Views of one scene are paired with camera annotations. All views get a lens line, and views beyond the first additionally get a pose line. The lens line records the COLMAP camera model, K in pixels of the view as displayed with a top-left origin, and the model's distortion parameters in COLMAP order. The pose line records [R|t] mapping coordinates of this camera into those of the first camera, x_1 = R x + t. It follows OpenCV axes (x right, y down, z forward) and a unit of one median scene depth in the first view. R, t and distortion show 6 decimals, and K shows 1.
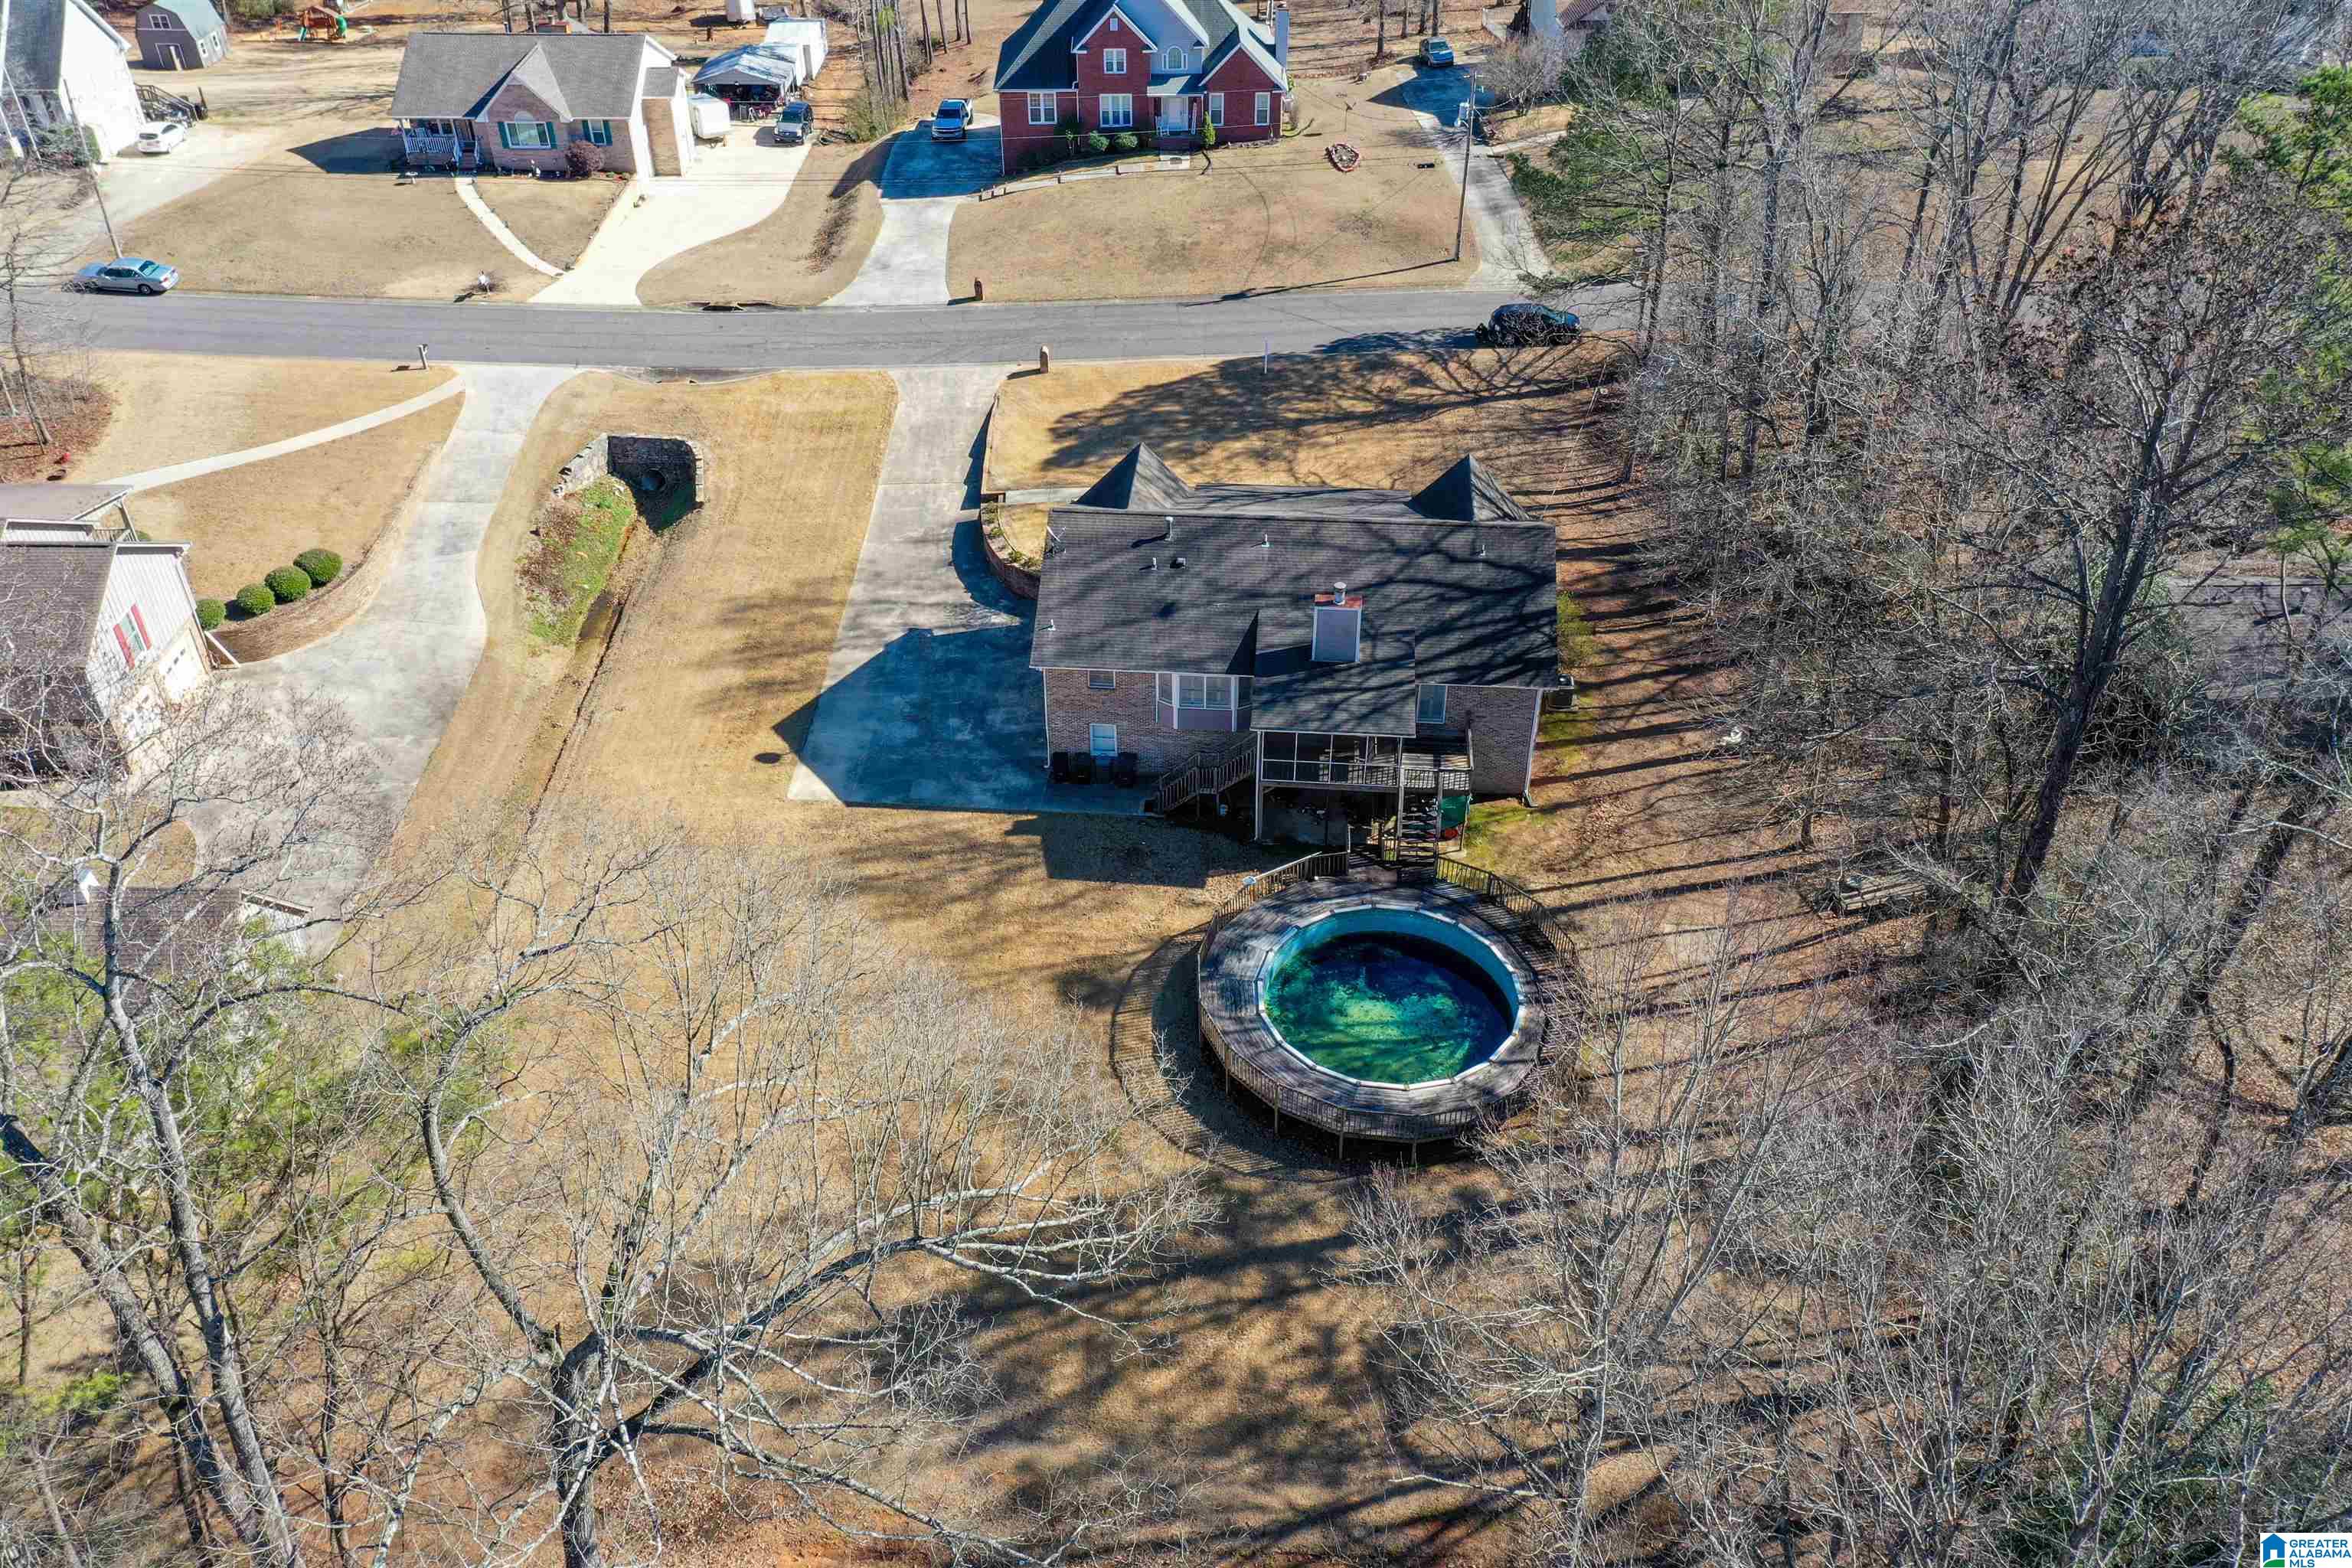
lens RADIAL K [[1861.0, 0, 1180.4], [0, 1861.0, 783.9], [0, 0, 1]] dist [0.010536, -0.000340]
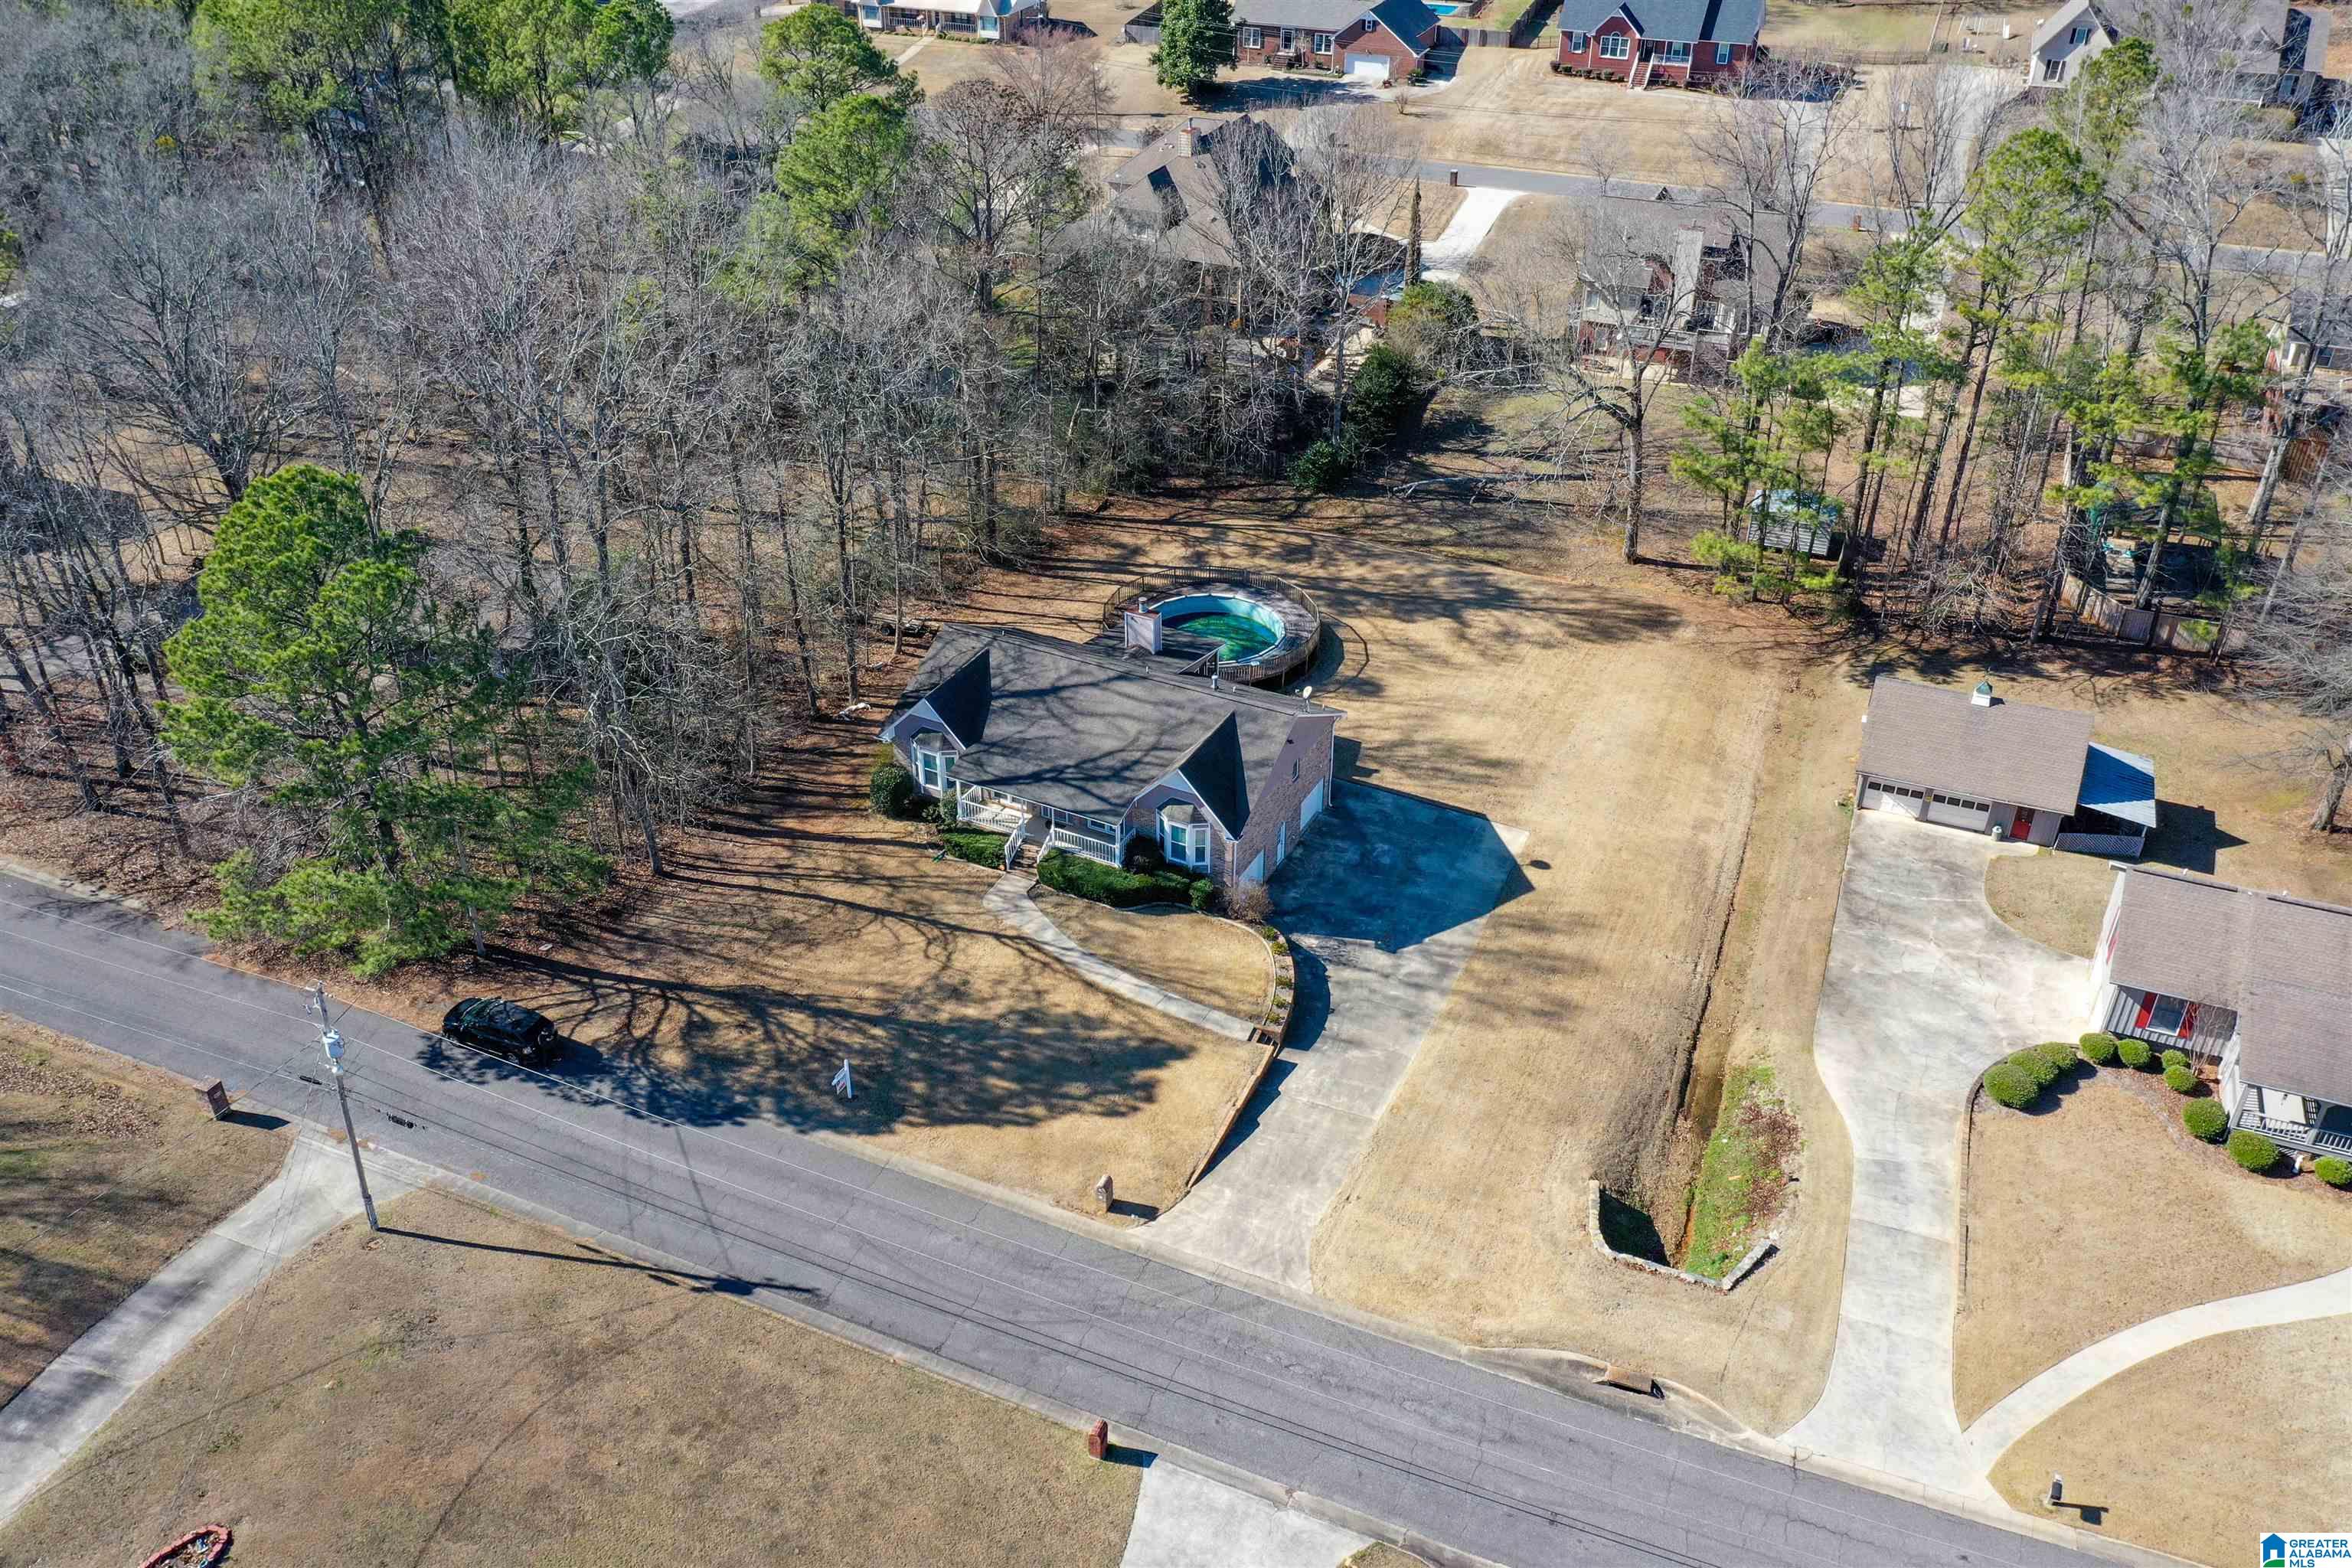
lens RADIAL K [[1861.0, 0, 1167.3], [0, 1861.0, 790.5], [0, 0, 1]] dist [0.010536, -0.000340]
pose [[-0.922247, -0.207180, 0.326399, -0.342941], [0.235514, 0.368451, 0.899320, -1.063825], [-0.306583, 0.906267, -0.291009, 1.236913]]
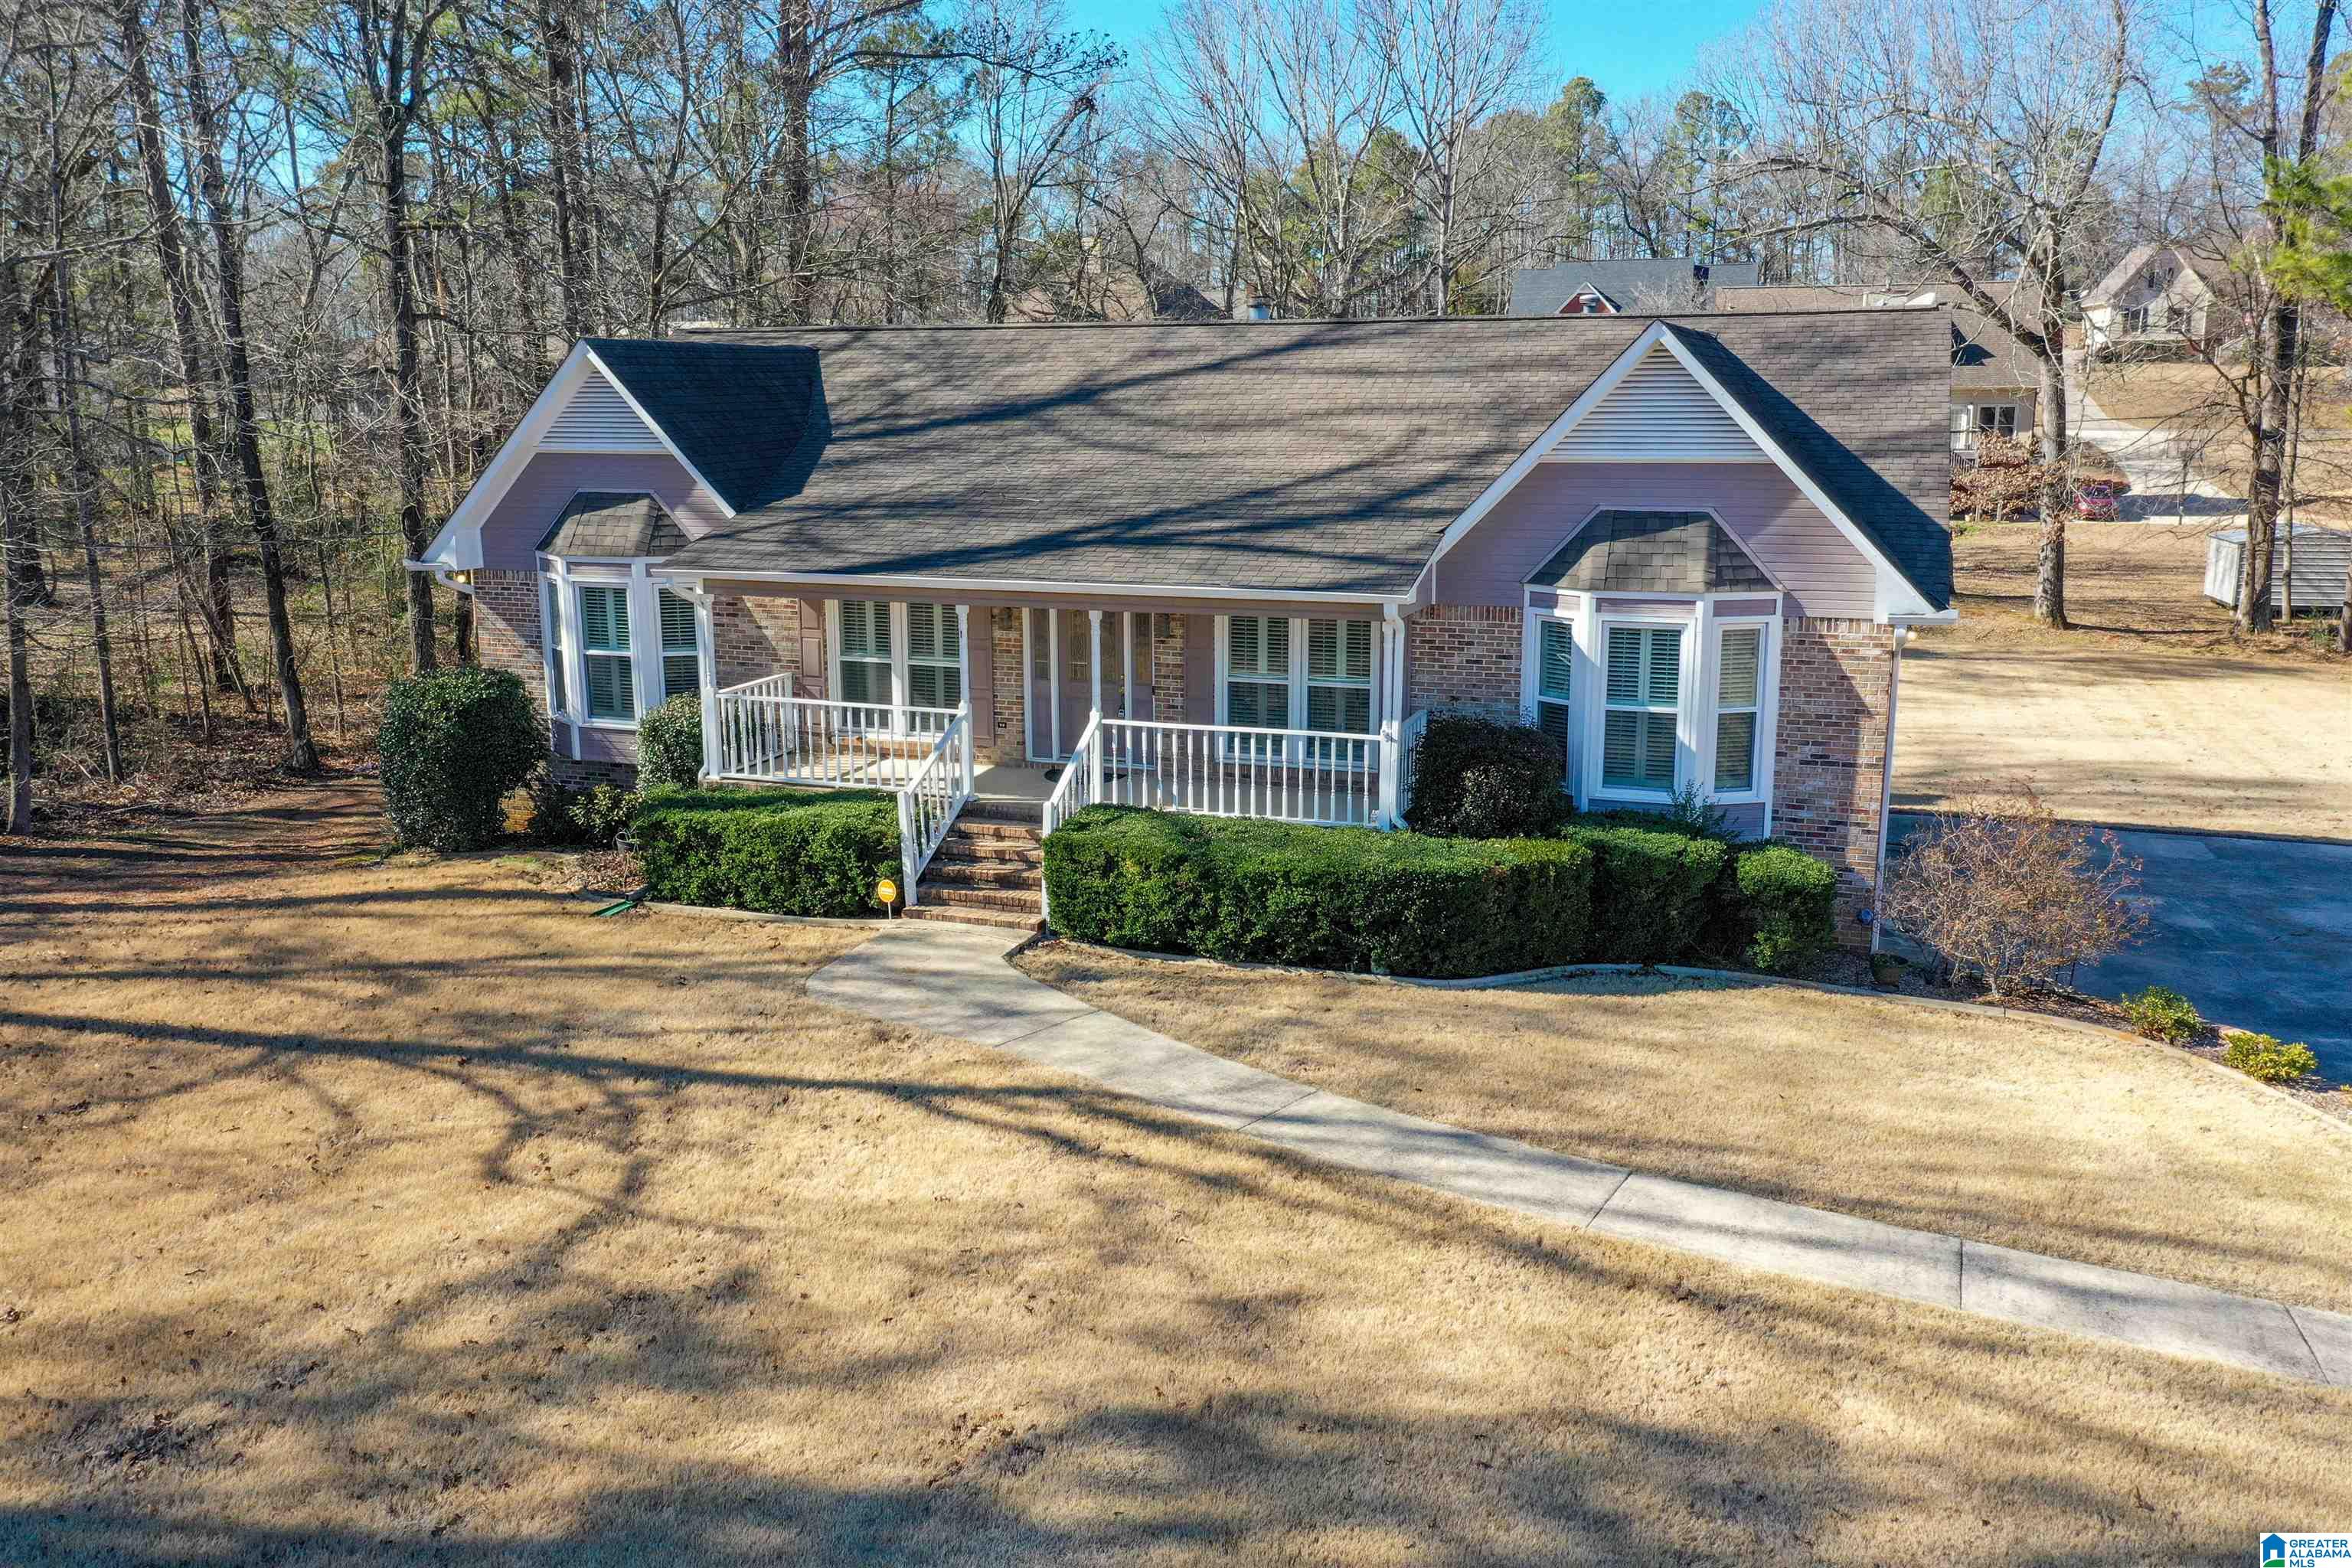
lens RADIAL K [[1861.0, 0, 1173.2], [0, 1861.0, 784.0], [0, 0, 1]] dist [0.010536, -0.000340]
pose [[-0.962775, -0.045624, 0.266427, -0.024167], [0.173553, 0.651313, 0.738696, -0.313602], [-0.207230, 0.757437, -0.619149, 1.133223]]
